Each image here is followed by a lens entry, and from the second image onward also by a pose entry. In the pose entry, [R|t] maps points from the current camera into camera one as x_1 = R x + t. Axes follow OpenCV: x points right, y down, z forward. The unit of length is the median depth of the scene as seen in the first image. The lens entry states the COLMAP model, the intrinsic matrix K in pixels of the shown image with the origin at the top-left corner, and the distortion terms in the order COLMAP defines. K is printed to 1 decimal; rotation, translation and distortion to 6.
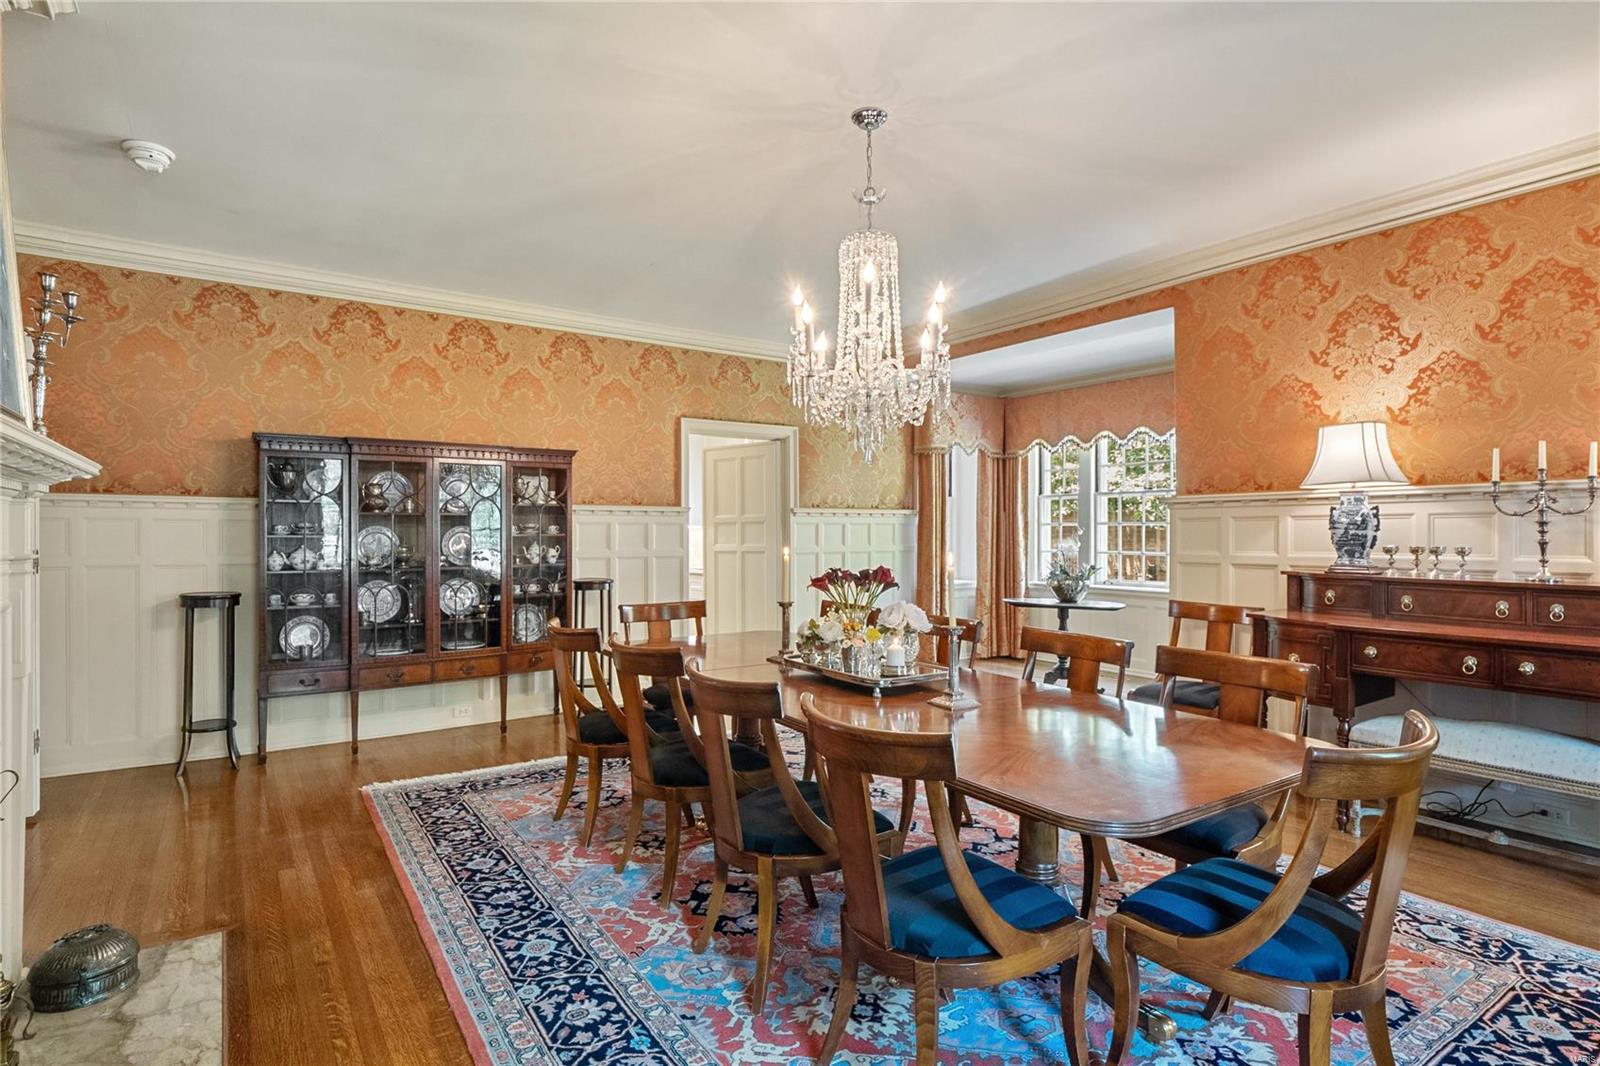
lens RADIAL K [[812.5, 0, 806.2], [0, 812.5, 534.7], [0, 0, 1]] dist [-0.003245, -0.001774]
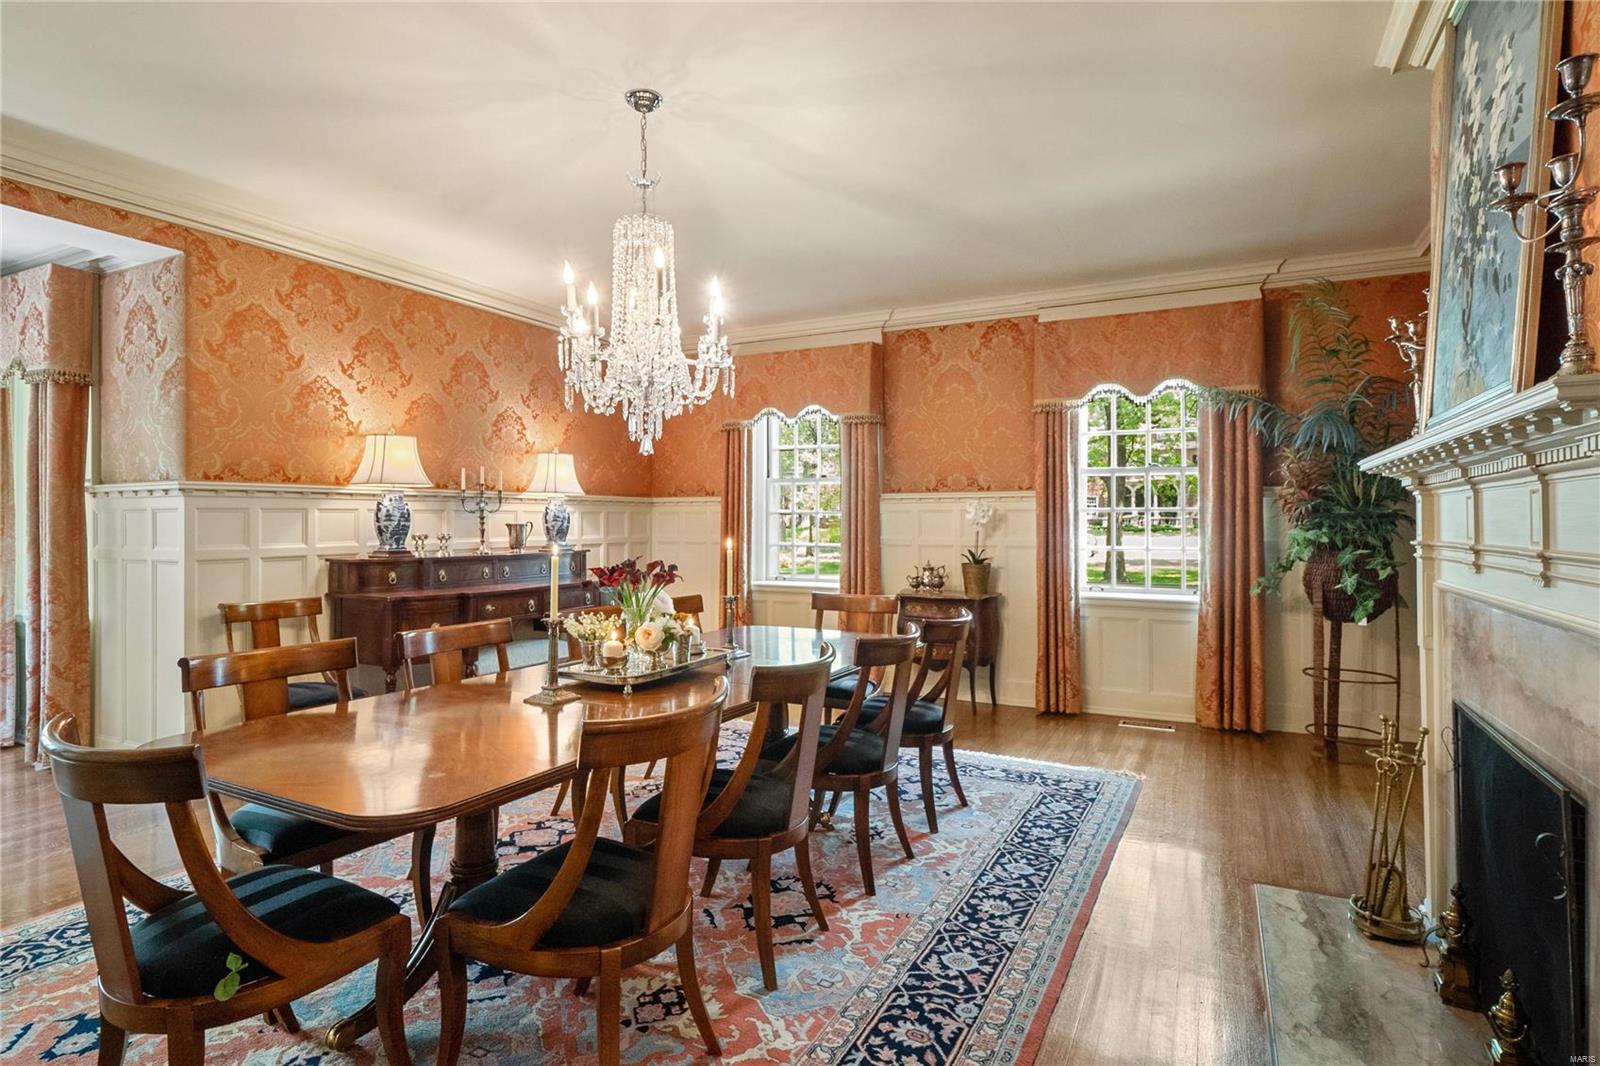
lens RADIAL K [[812.5, 0, 784.2], [0, 812.5, 525.2], [0, 0, 1]] dist [-0.003245, -0.001774]
pose [[-0.443322, -0.003965, 0.896354, -0.688562], [0.005182, 0.999962, 0.006986, -0.006426], [-0.896348, 0.007742, -0.443285, 1.012808]]
